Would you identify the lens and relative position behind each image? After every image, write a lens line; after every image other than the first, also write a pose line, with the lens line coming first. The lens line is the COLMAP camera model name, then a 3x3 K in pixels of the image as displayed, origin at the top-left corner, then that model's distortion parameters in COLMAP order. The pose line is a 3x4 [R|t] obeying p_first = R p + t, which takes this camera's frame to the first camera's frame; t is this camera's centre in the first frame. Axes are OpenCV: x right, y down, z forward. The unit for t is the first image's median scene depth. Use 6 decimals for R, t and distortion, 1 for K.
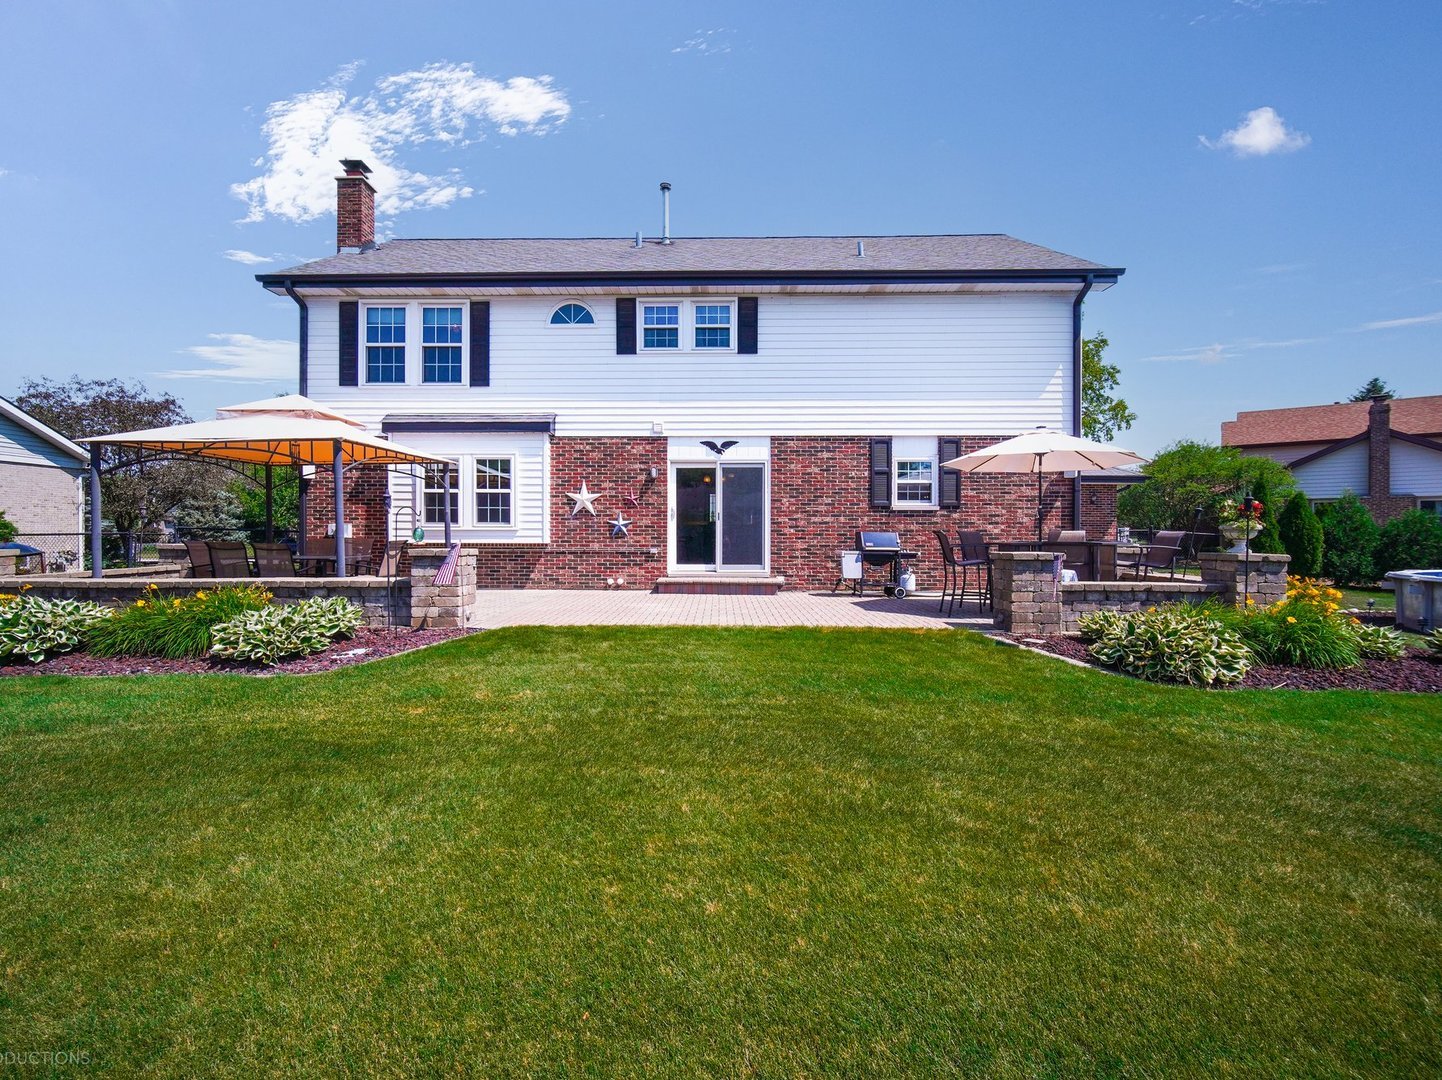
lens RADIAL K [[653.5, 0, 721.0], [0, 653.5, 540.0], [0, 0, 1]] dist [-0.001813, -0.000647]
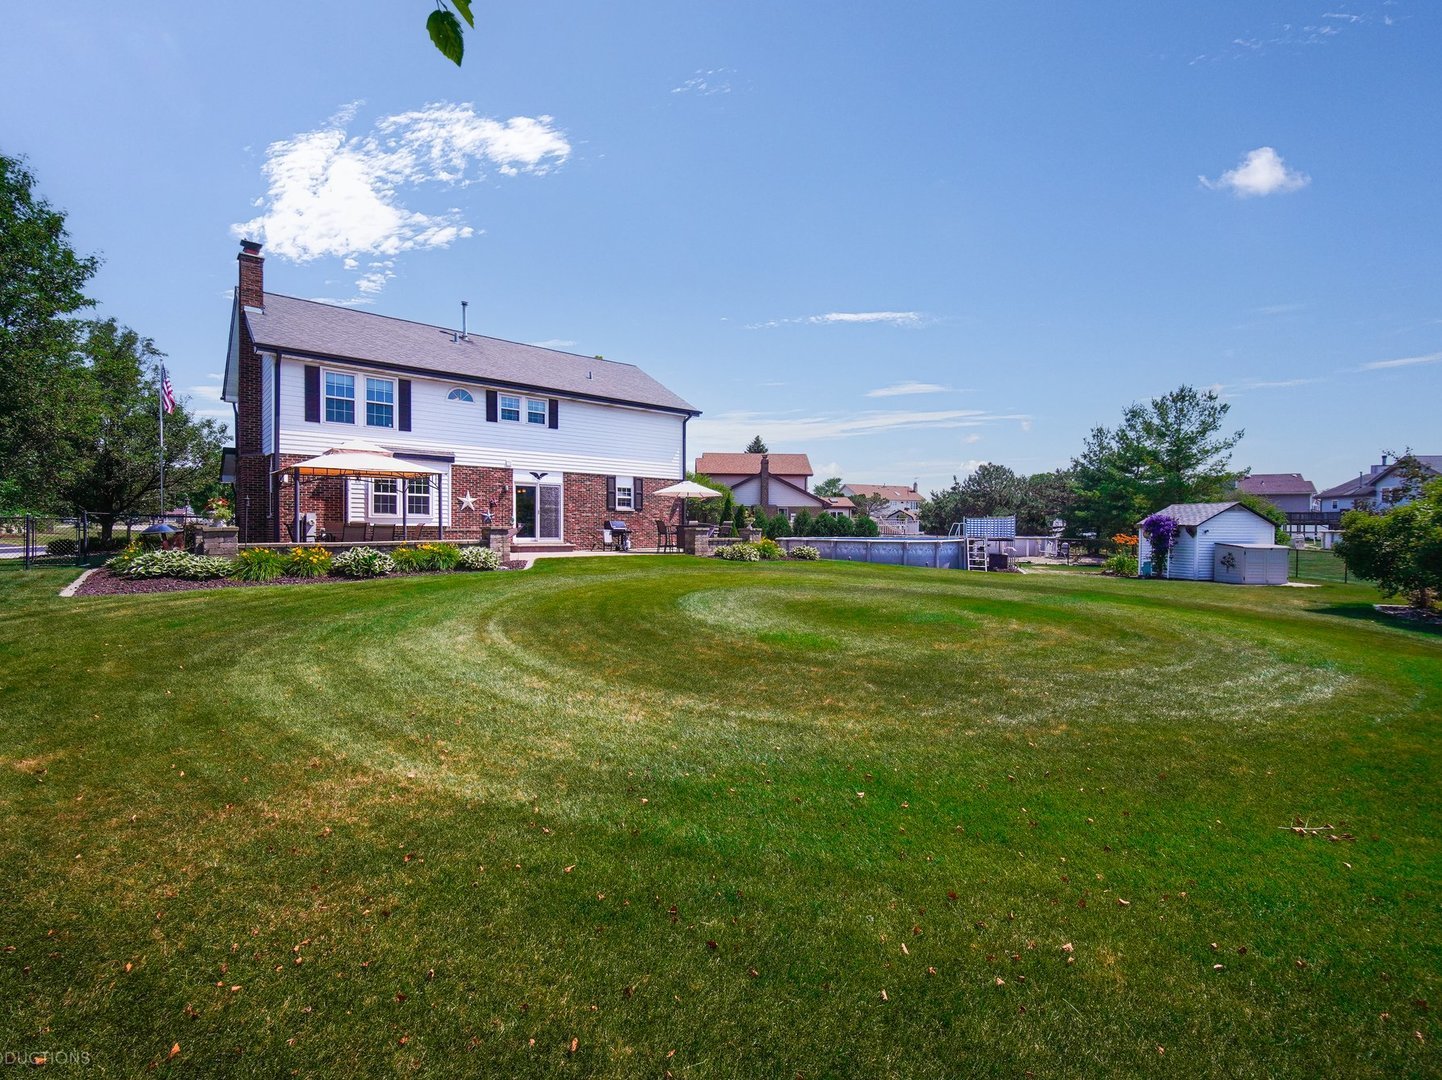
lens RADIAL K [[686.1, 0, 729.5], [0, 686.1, 562.7], [0, 0, 1]] dist [-0.002336, -0.002201]
pose [[0.722681, -0.033739, 0.690358, -0.994070], [0.003410, 0.998970, 0.045252, 0.022649], [-0.691173, -0.030349, 0.722052, -0.841784]]
